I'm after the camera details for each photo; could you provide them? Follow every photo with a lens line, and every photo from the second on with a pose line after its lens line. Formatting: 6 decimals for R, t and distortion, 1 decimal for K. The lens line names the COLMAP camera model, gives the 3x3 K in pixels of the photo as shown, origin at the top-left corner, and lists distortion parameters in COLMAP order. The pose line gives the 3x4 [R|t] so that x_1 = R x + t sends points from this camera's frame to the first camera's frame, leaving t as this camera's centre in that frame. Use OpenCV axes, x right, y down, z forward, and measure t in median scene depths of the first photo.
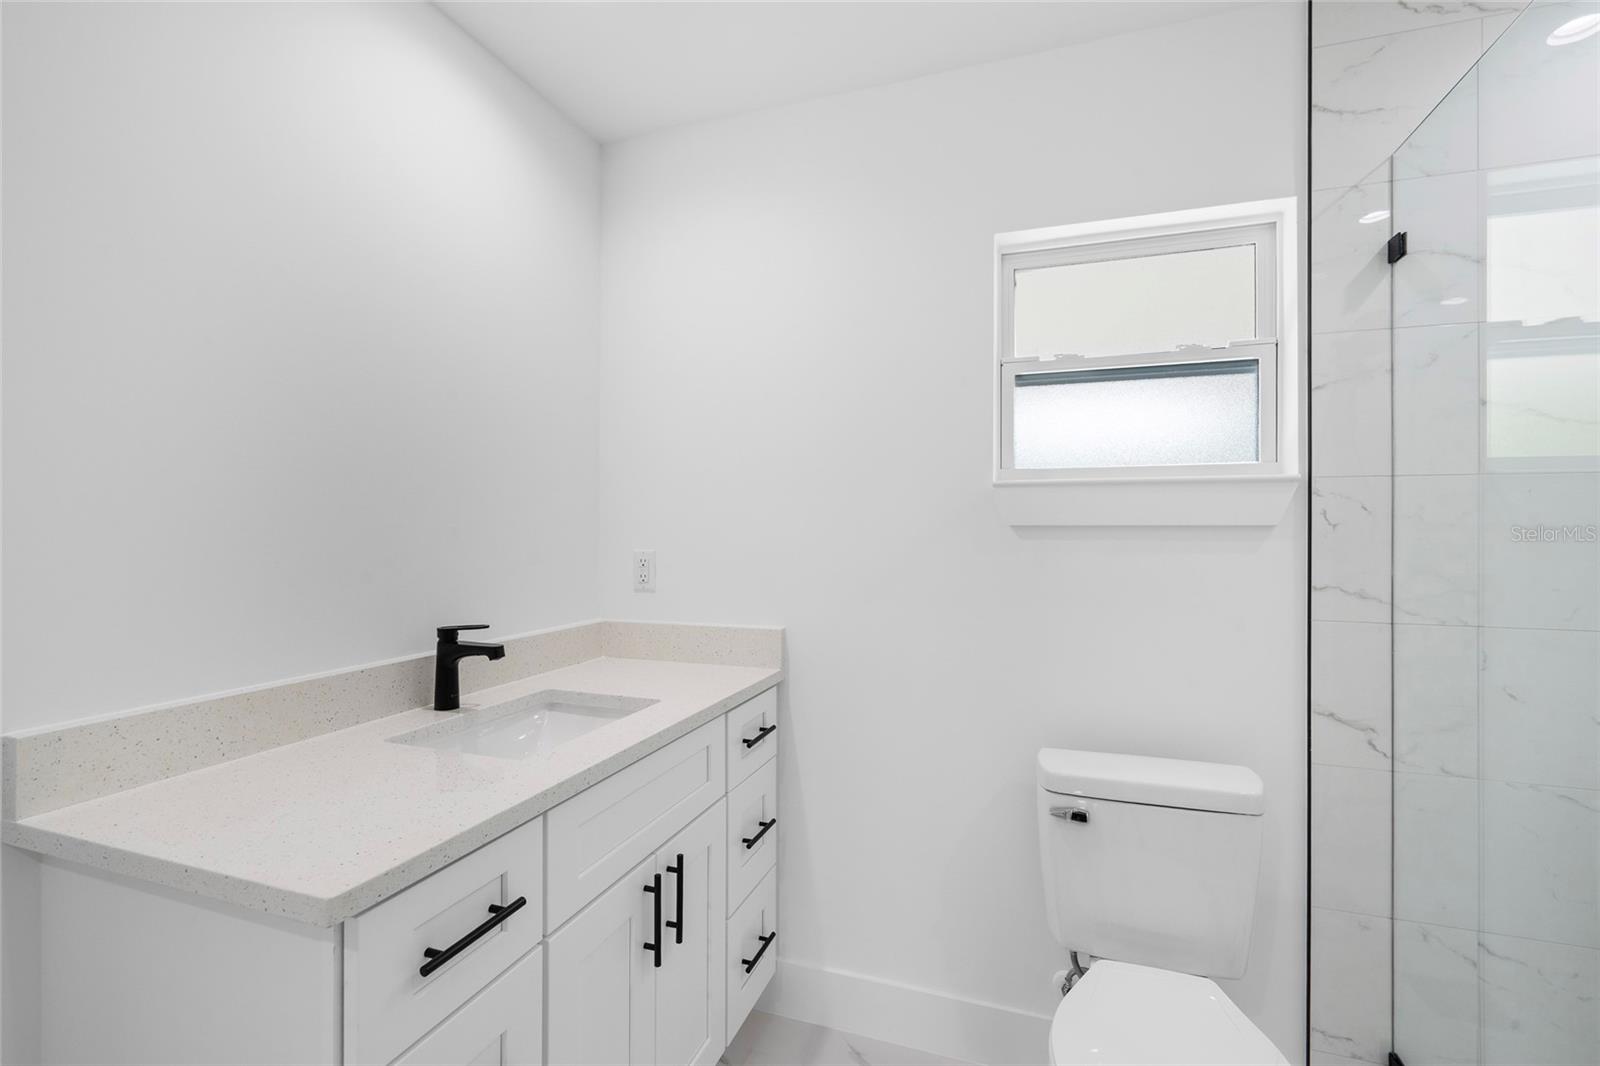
lens RADIAL K [[725.6, 0, 800.8], [0, 725.6, 524.7], [0, 0, 1]] dist [-0.001439, 0.000226]
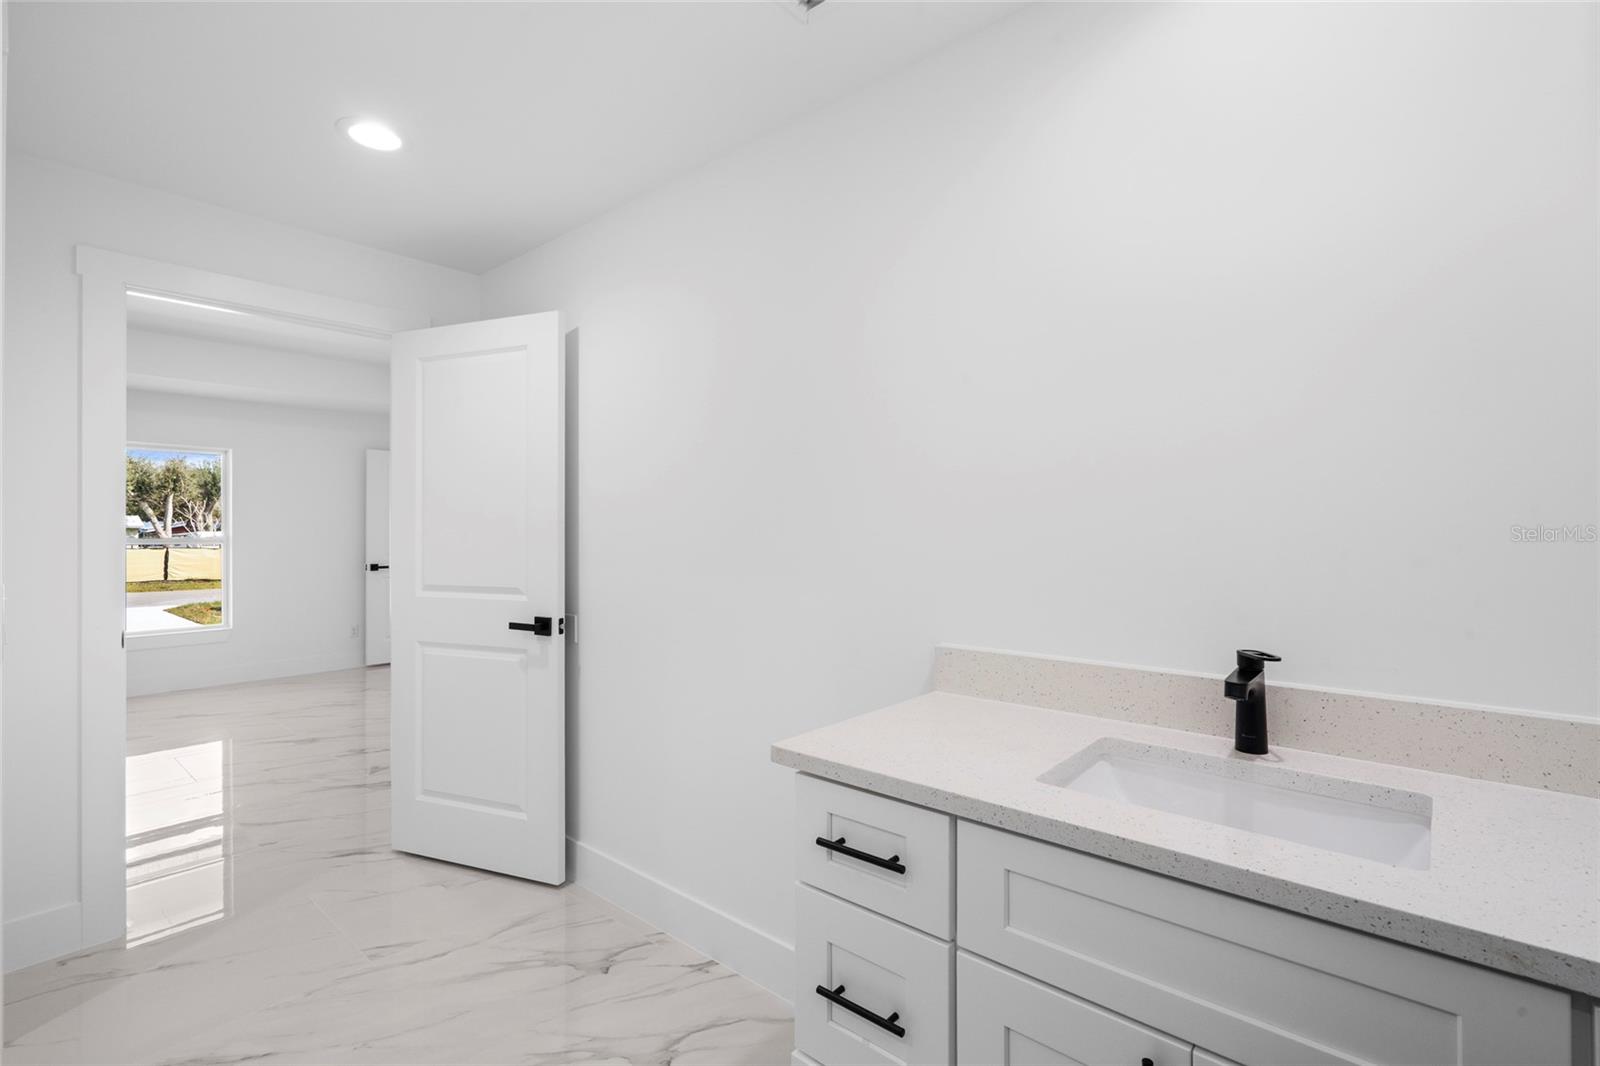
lens RADIAL K [[725.6, 0, 800.8], [0, 725.6, 524.7], [0, 0, 1]] dist [-0.001439, 0.000226]
pose [[-0.353074, -0.001493, -0.935594, 0.587708], [0.002321, 0.999994, -0.002472, -0.004338], [0.935593, -0.003044, -0.353068, 1.034914]]
